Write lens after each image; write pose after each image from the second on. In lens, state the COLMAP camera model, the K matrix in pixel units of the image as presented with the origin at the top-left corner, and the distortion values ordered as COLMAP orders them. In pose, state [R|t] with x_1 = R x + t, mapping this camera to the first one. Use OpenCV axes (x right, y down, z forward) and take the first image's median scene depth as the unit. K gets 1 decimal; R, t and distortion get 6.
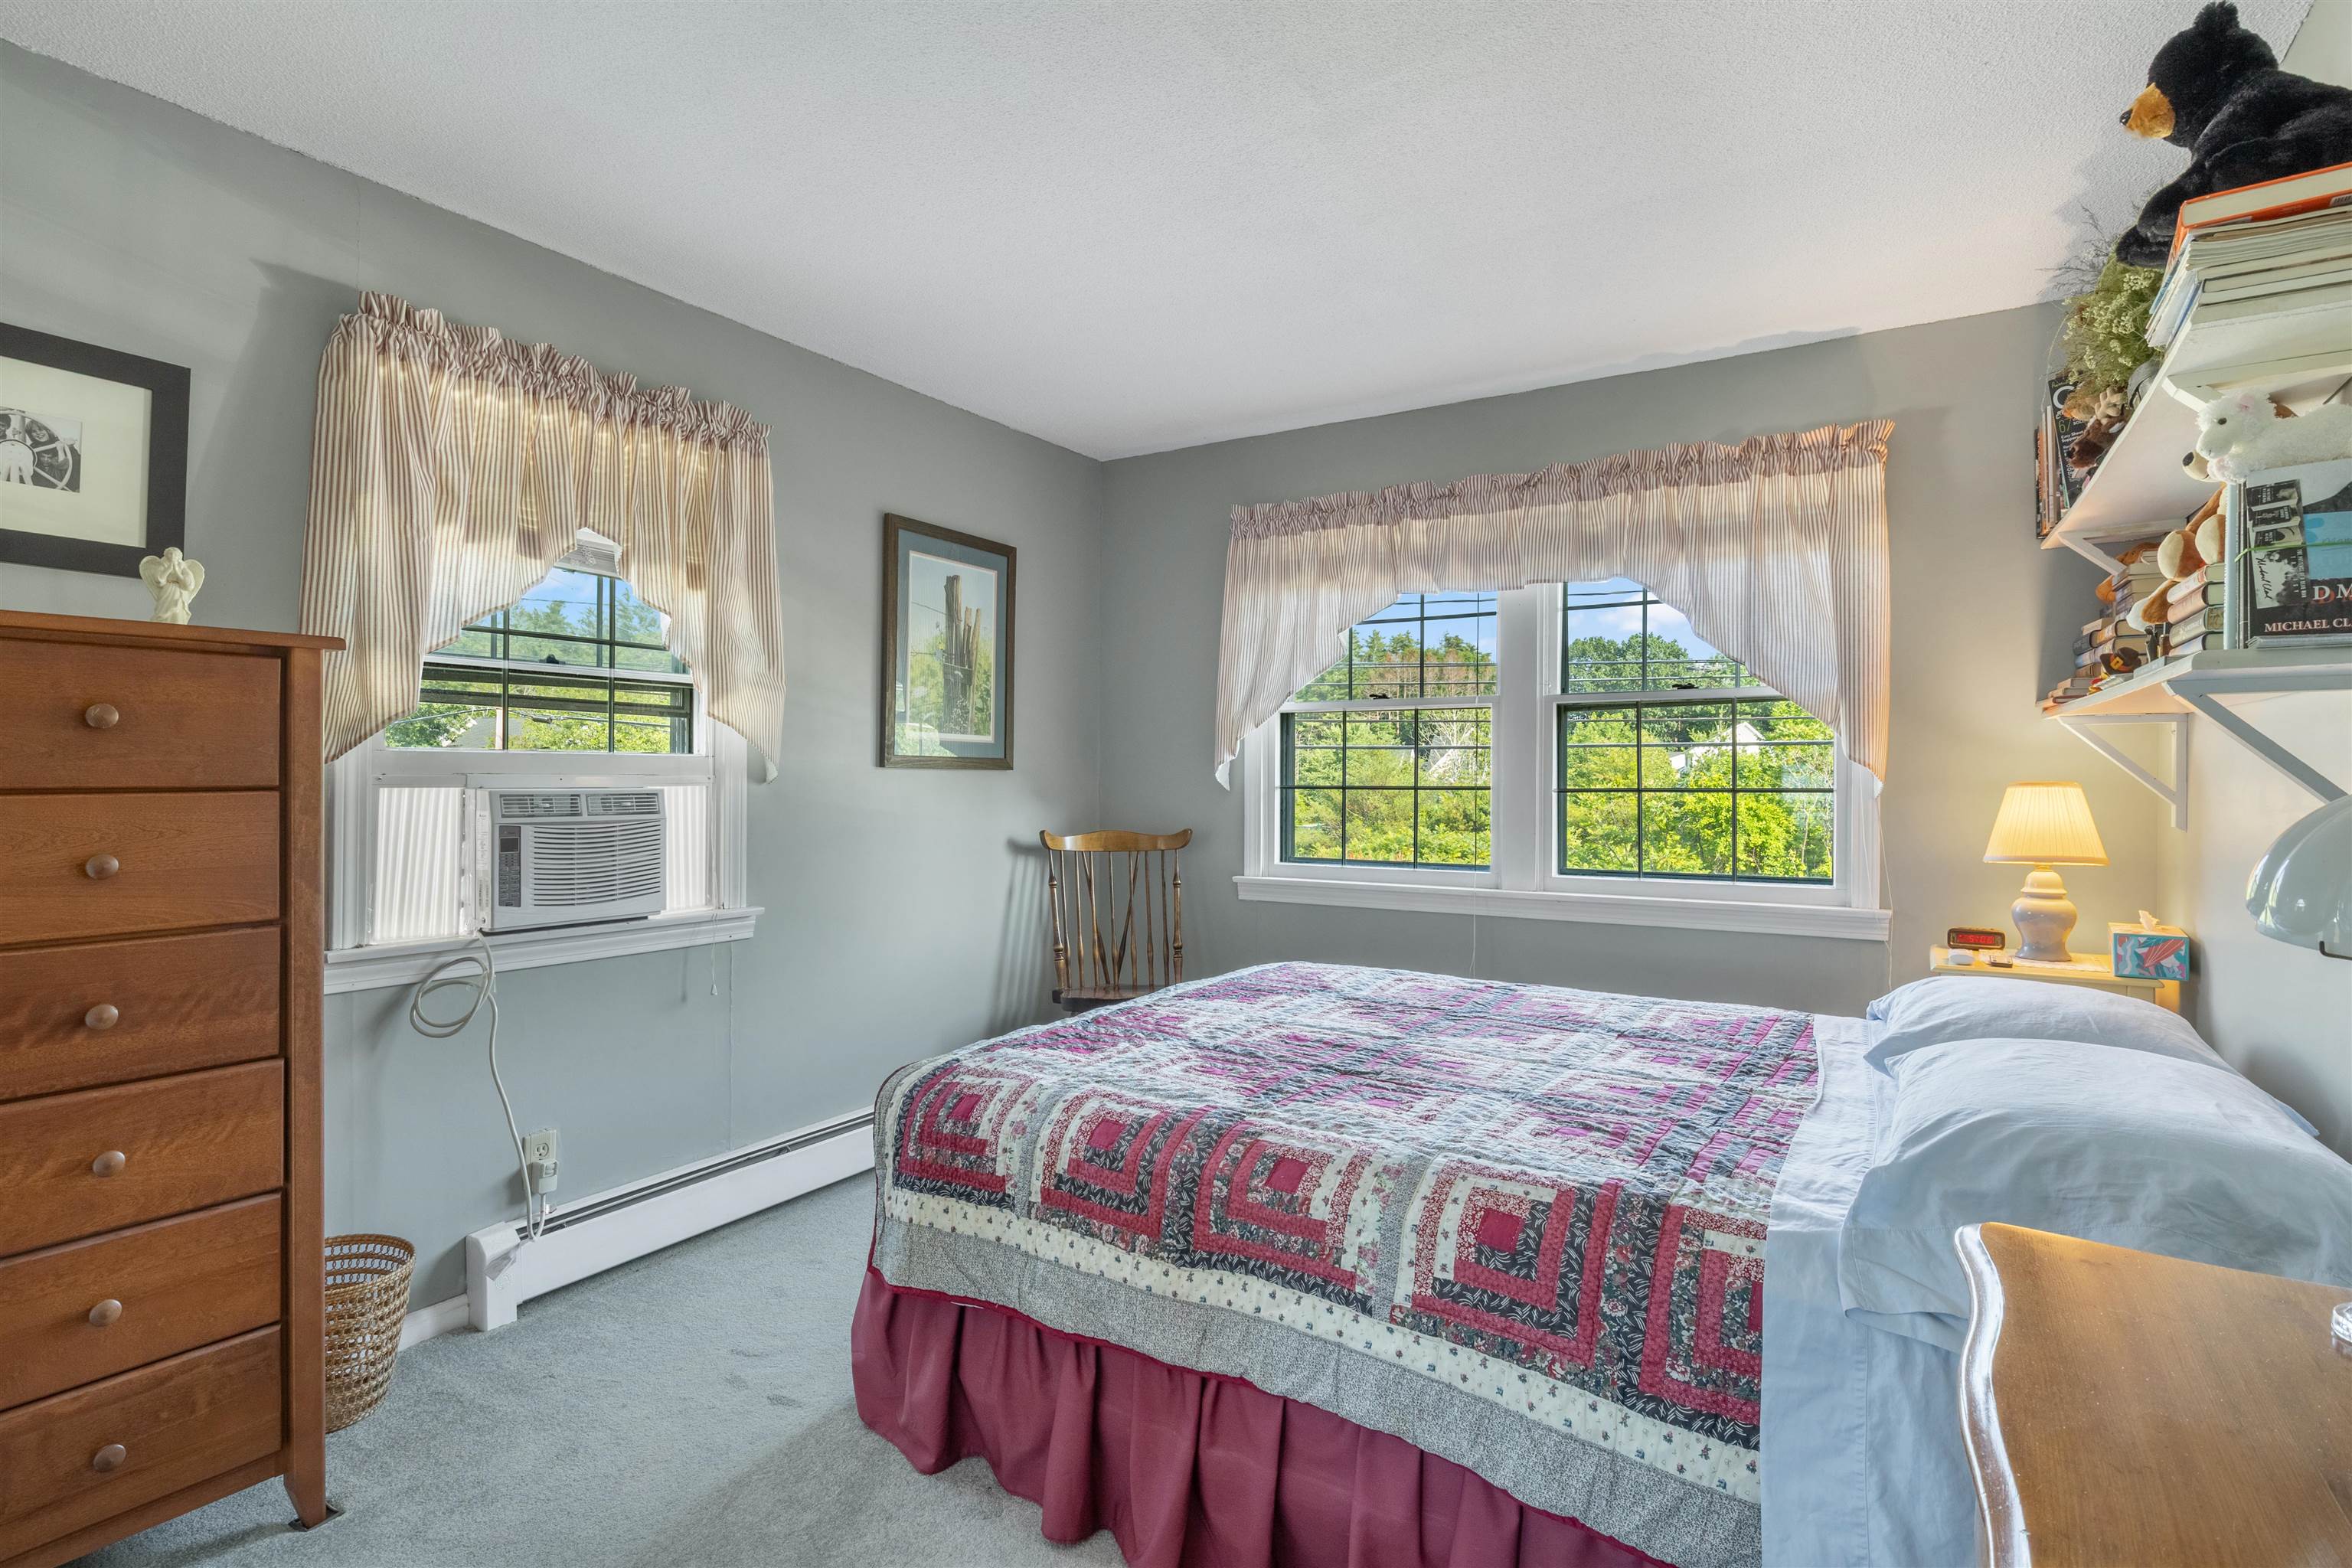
lens RADIAL K [[1173.1, 0, 1175.6], [0, 1173.1, 778.5], [0, 0, 1]] dist [-0.012515, 0.000140]
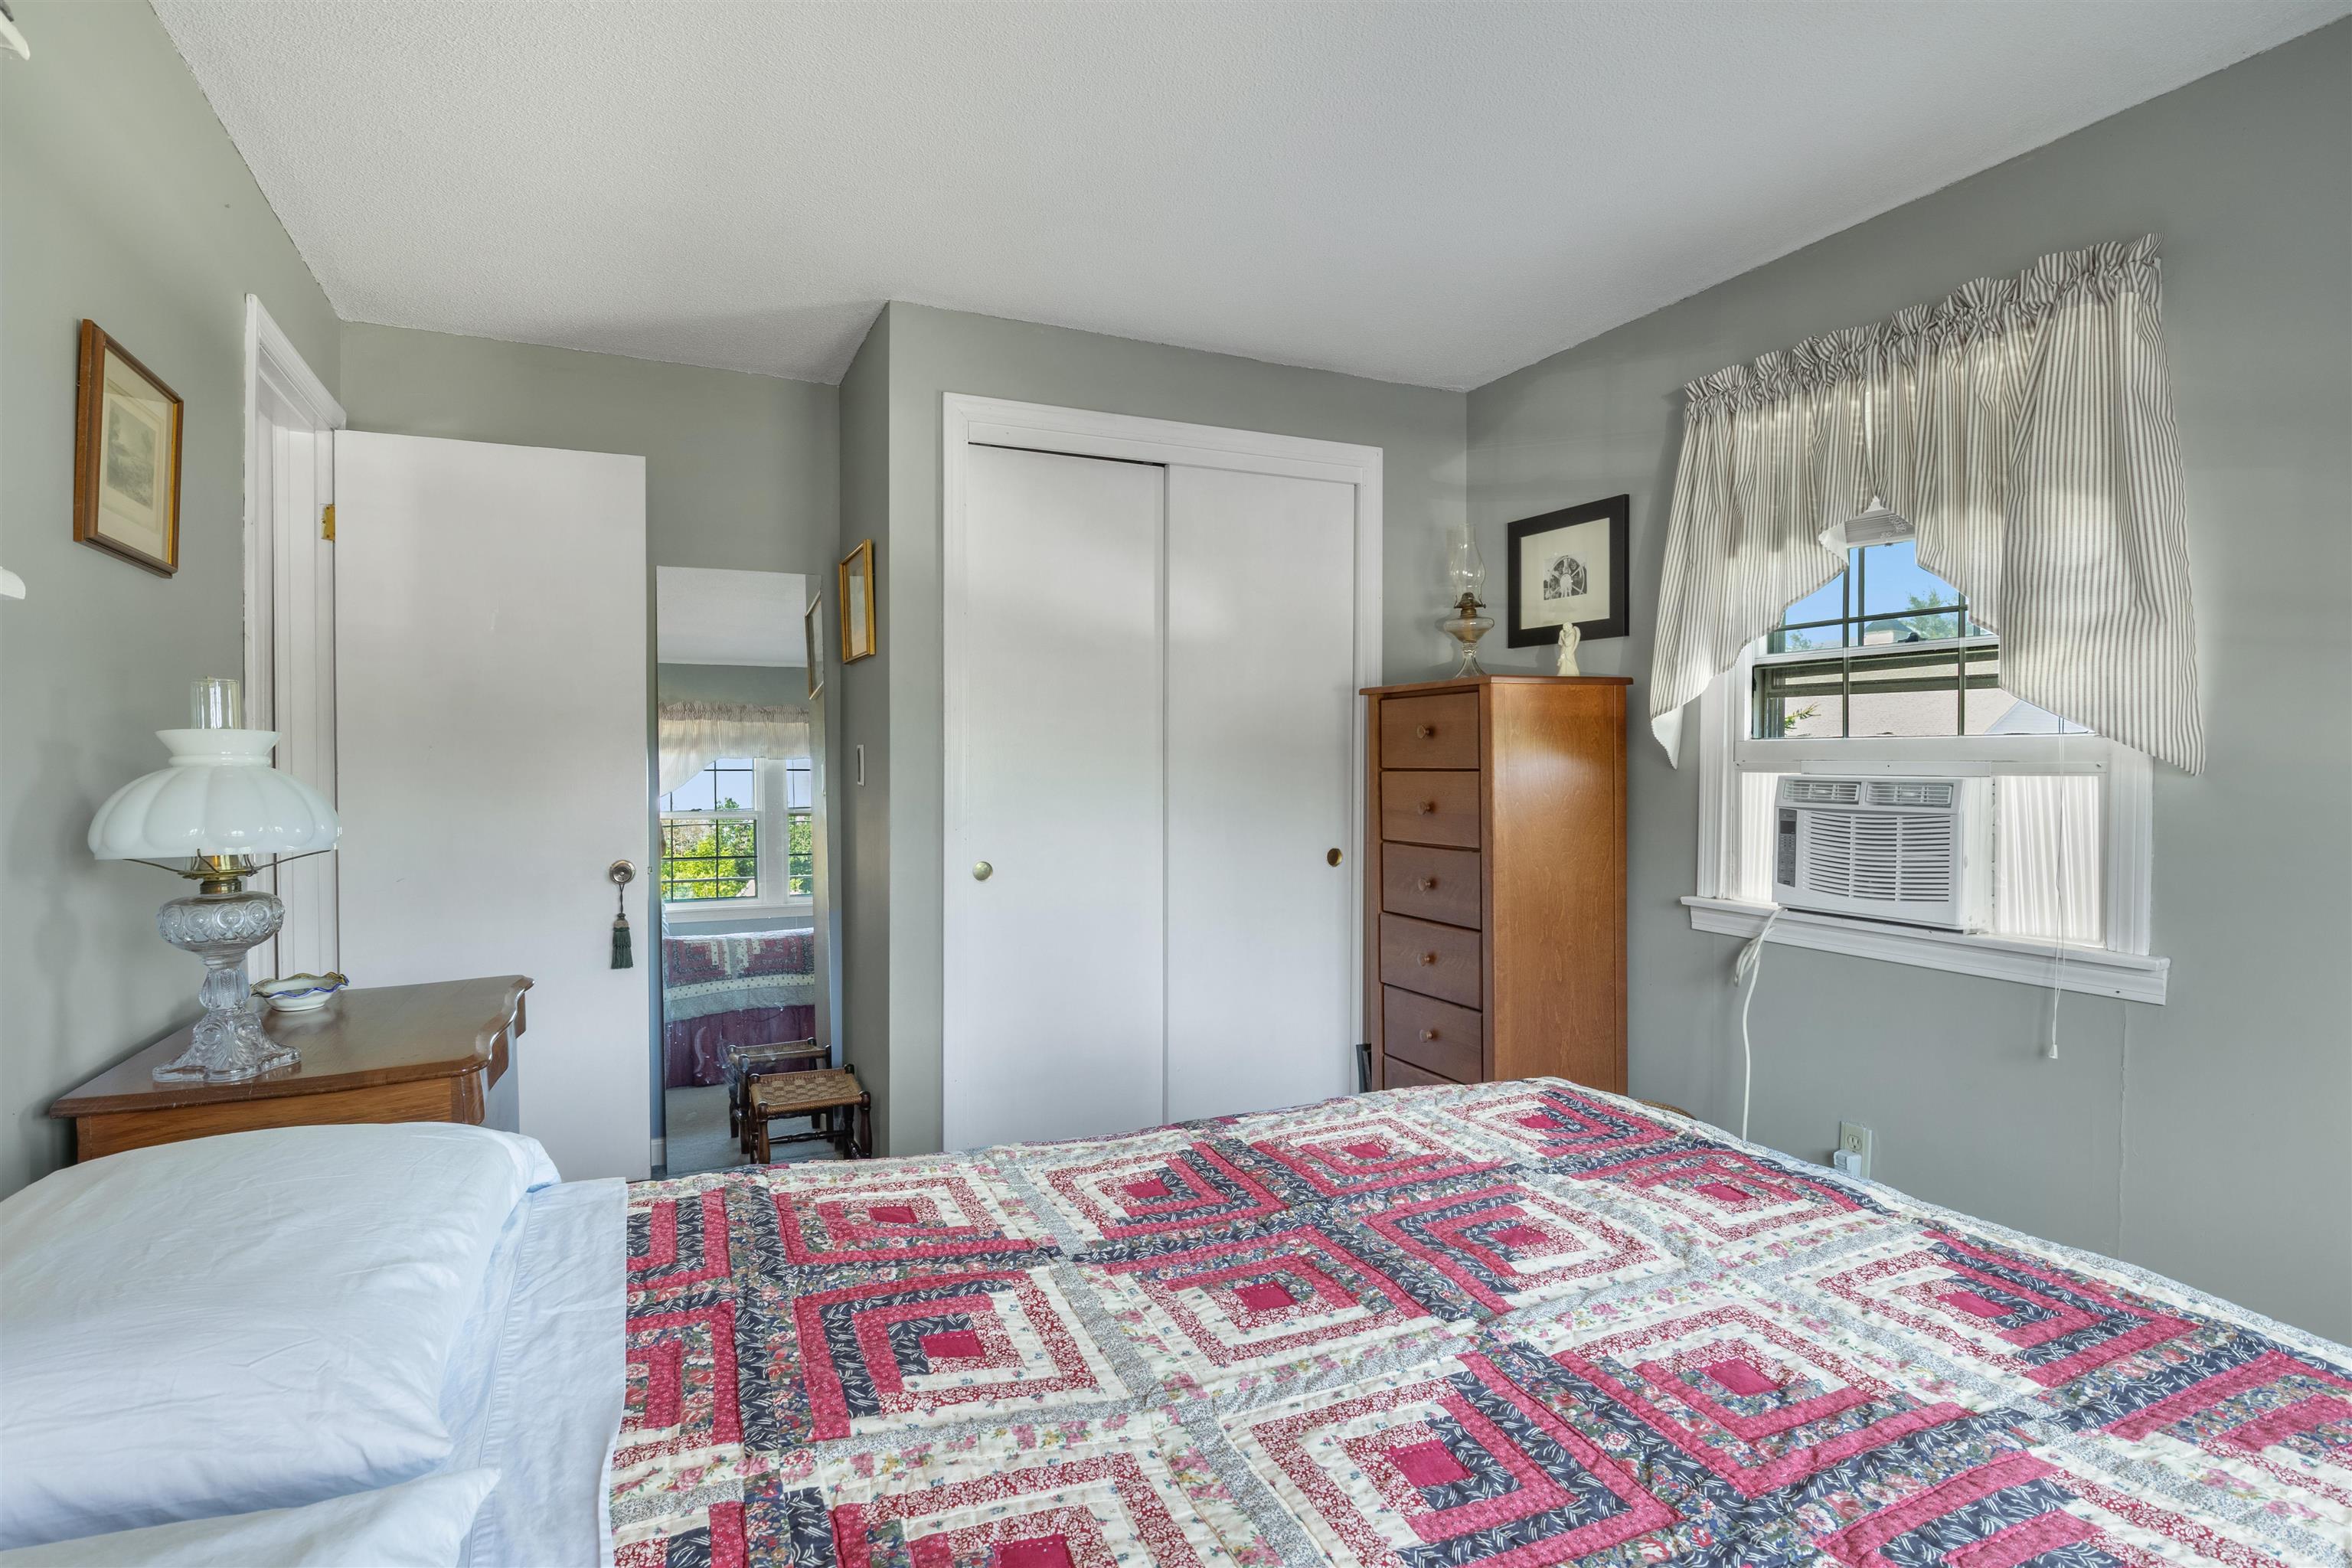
lens RADIAL K [[1173.1, 0, 1175.5], [0, 1173.1, 768.6], [0, 0, 1]] dist [-0.012515, 0.000140]
pose [[-0.551365, 0.006465, -0.834239, 0.597563], [-0.000381, 0.999968, 0.008001, -0.004648], [0.834264, 0.004729, -0.551345, 1.069285]]
